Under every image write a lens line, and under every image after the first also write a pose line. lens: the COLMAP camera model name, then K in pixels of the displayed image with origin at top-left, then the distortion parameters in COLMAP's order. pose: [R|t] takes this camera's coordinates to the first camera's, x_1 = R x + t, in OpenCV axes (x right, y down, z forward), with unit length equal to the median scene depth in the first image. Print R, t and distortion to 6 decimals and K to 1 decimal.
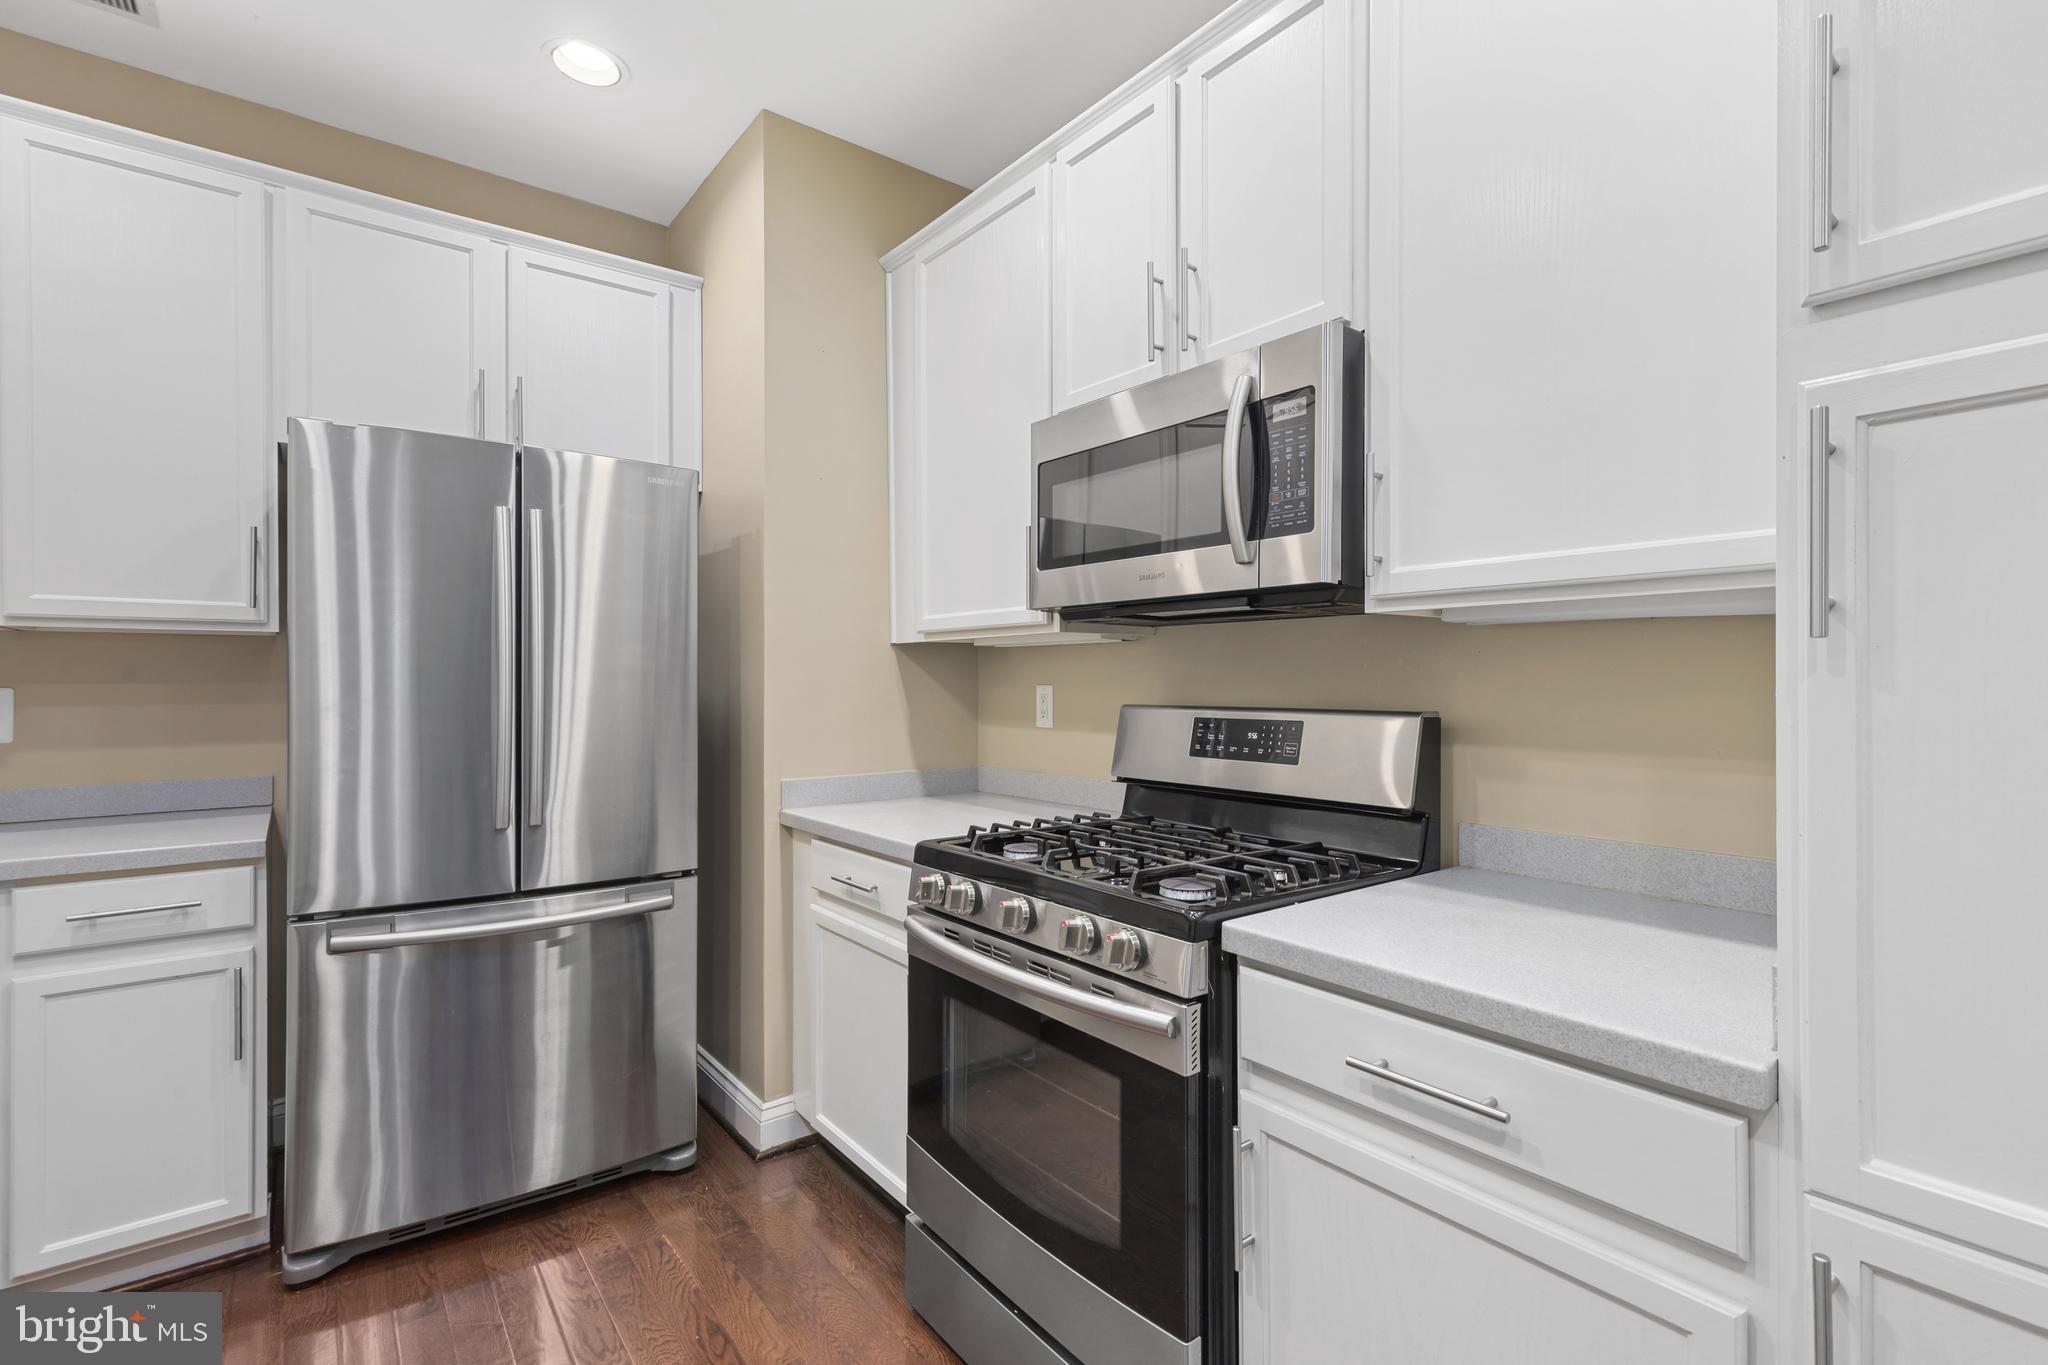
lens RADIAL K [[938.0, 0, 1044.4], [0, 938.0, 681.3], [0, 0, 1]] dist [0.003215, 0.000363]
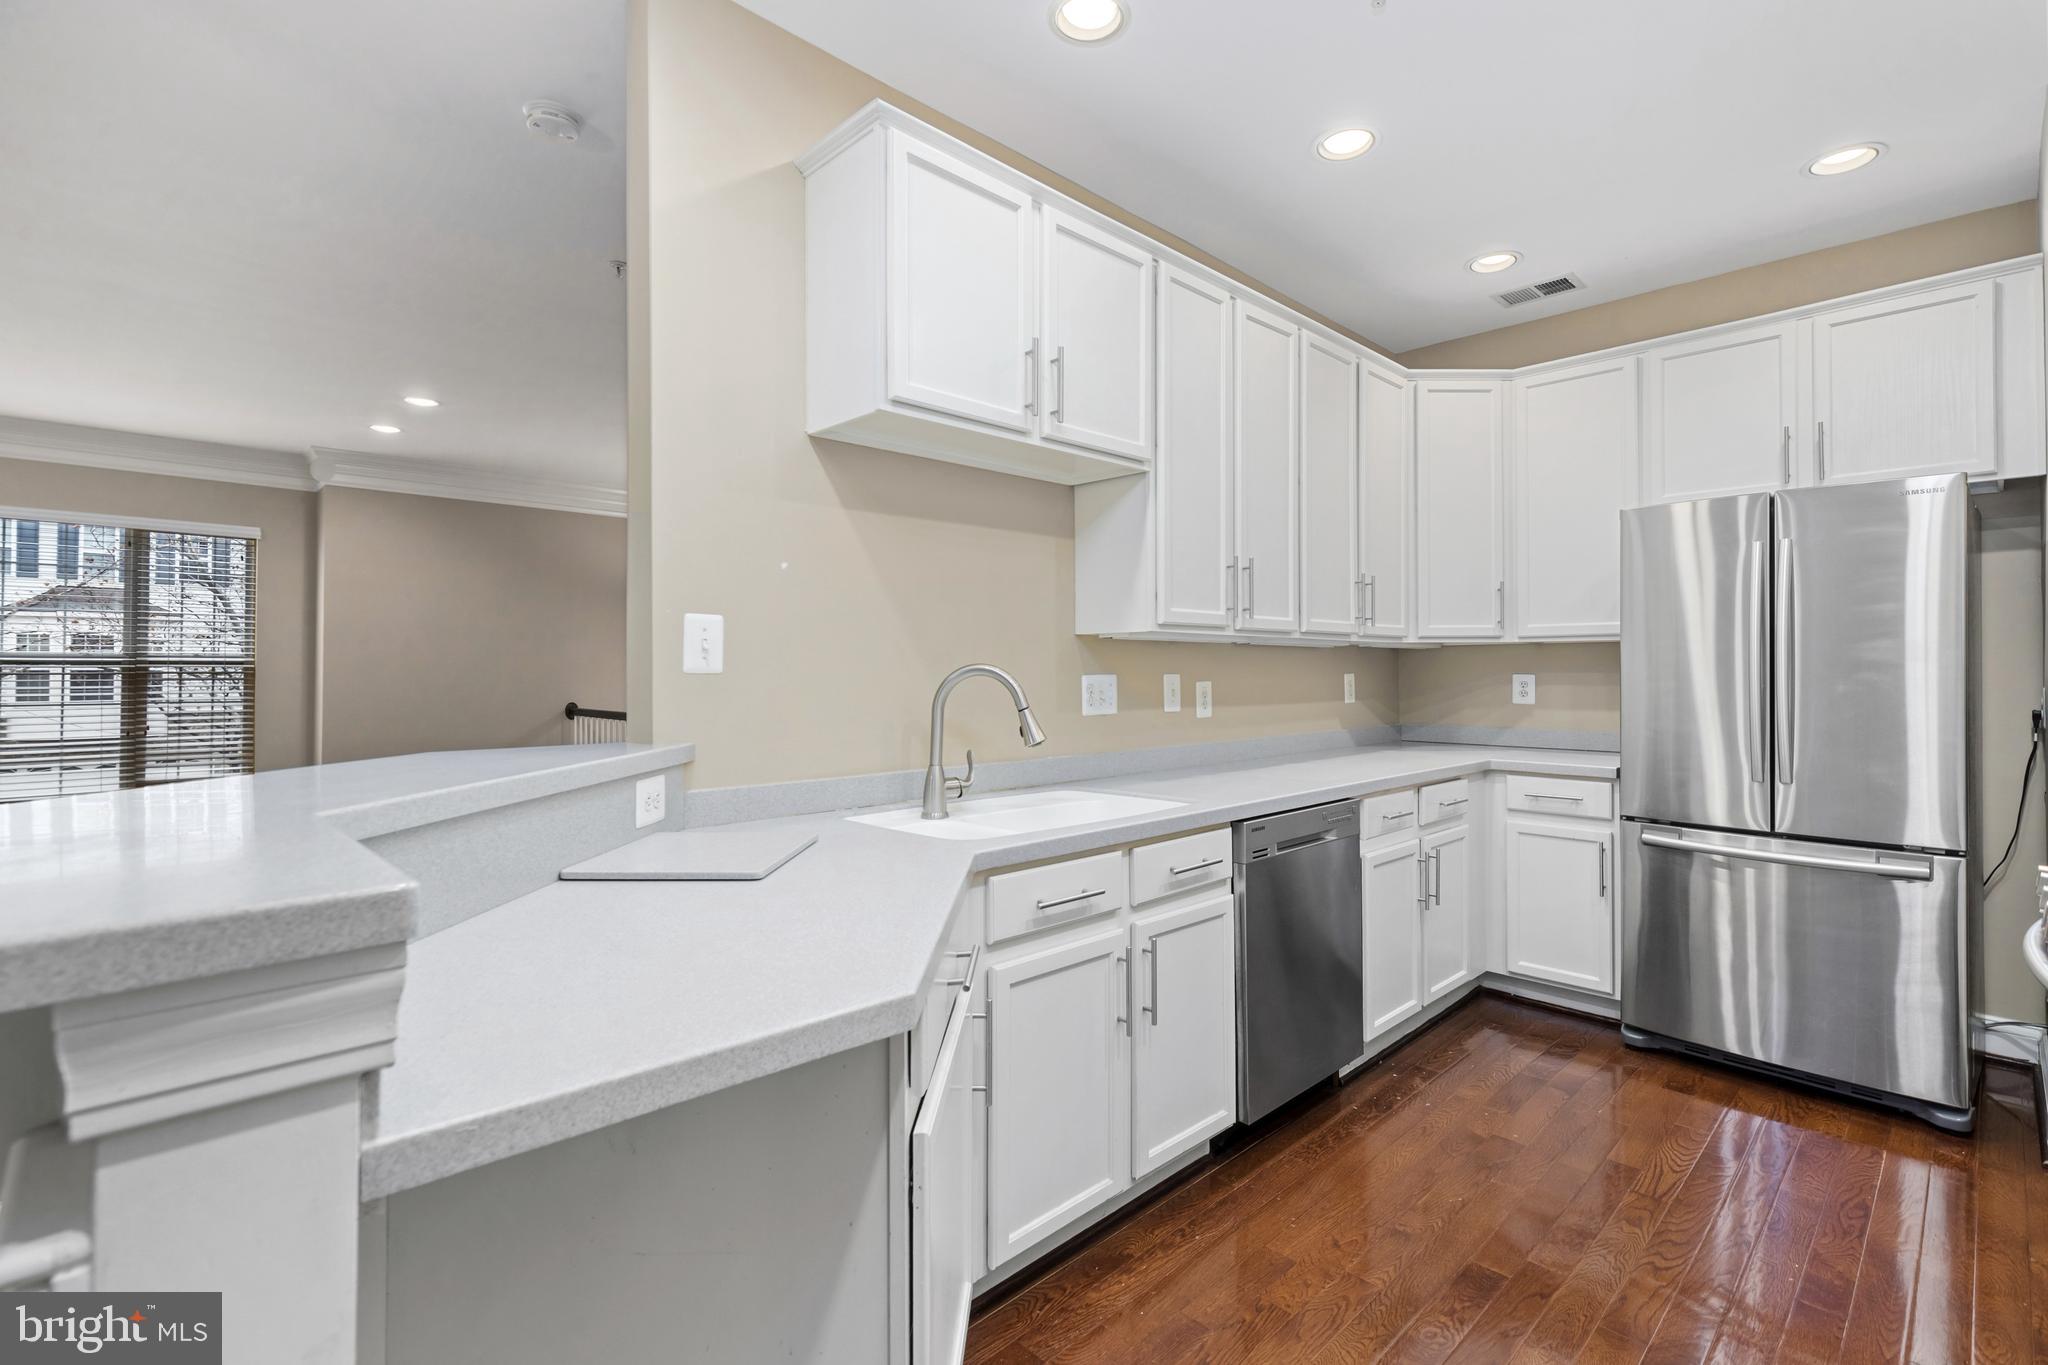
lens RADIAL K [[925.0, 0, 1040.6], [0, 925.0, 658.6], [0, 0, 1]] dist [0.002748, -0.000219]
pose [[0.103992, -0.010354, -0.994524, 0.699924], [-0.002391, 0.999940, -0.010661, -0.002389], [0.994575, 0.003486, 0.103961, -0.173293]]
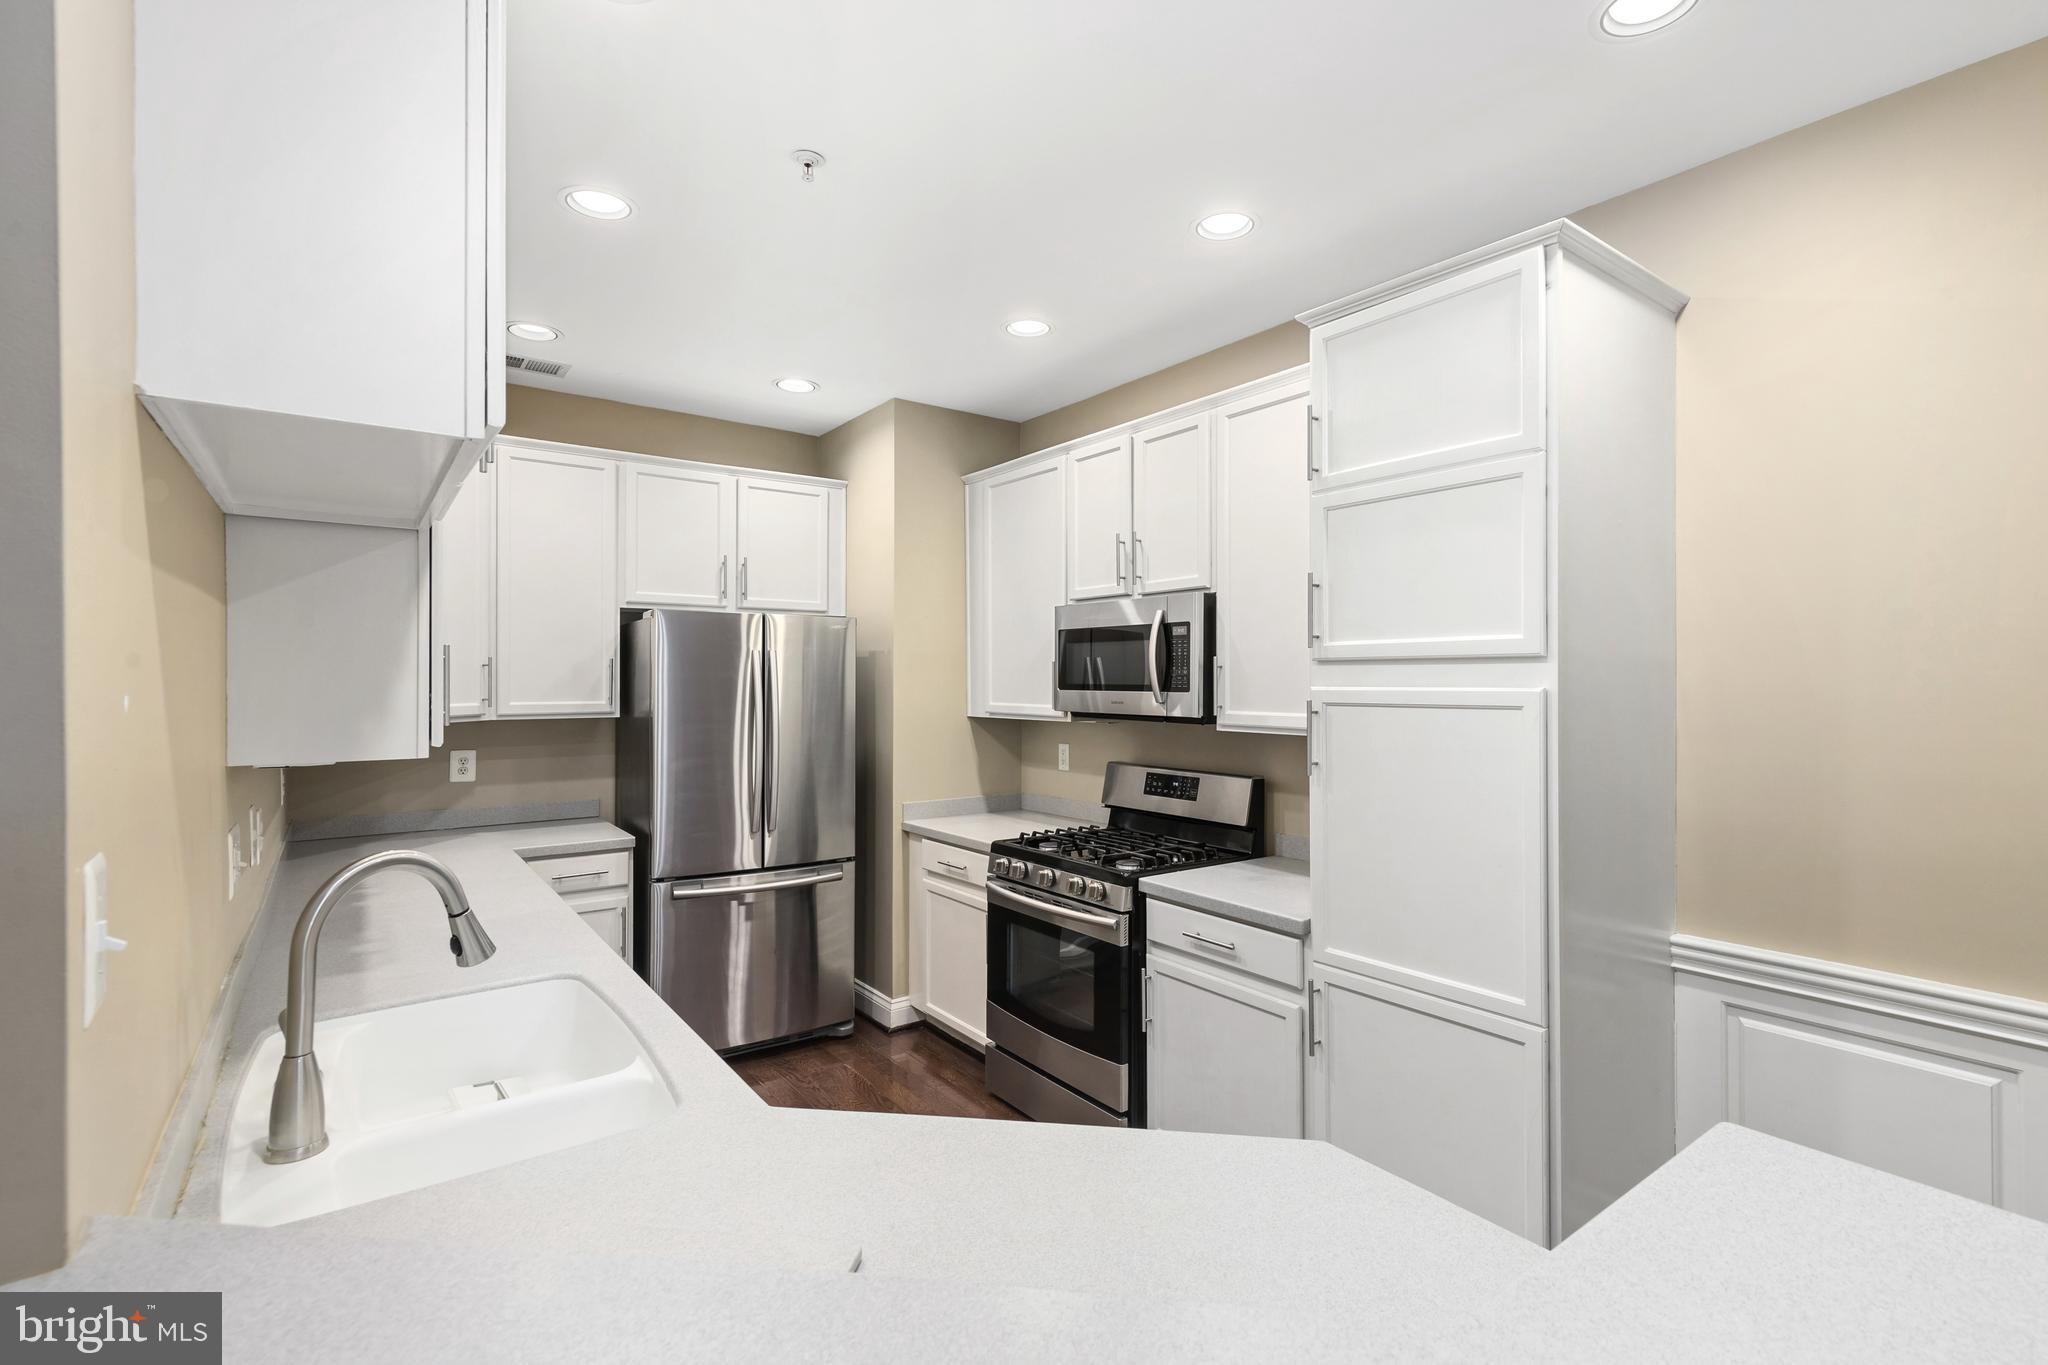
lens RADIAL K [[938.0, 0, 1044.4], [0, 938.0, 681.3], [0, 0, 1]] dist [0.003215, 0.000363]
pose [[0.999479, 0.001358, -0.032262, 0.025260], [-0.001380, 0.999999, -0.000662, -0.140096], [0.032261, 0.000706, 0.999479, -0.829153]]
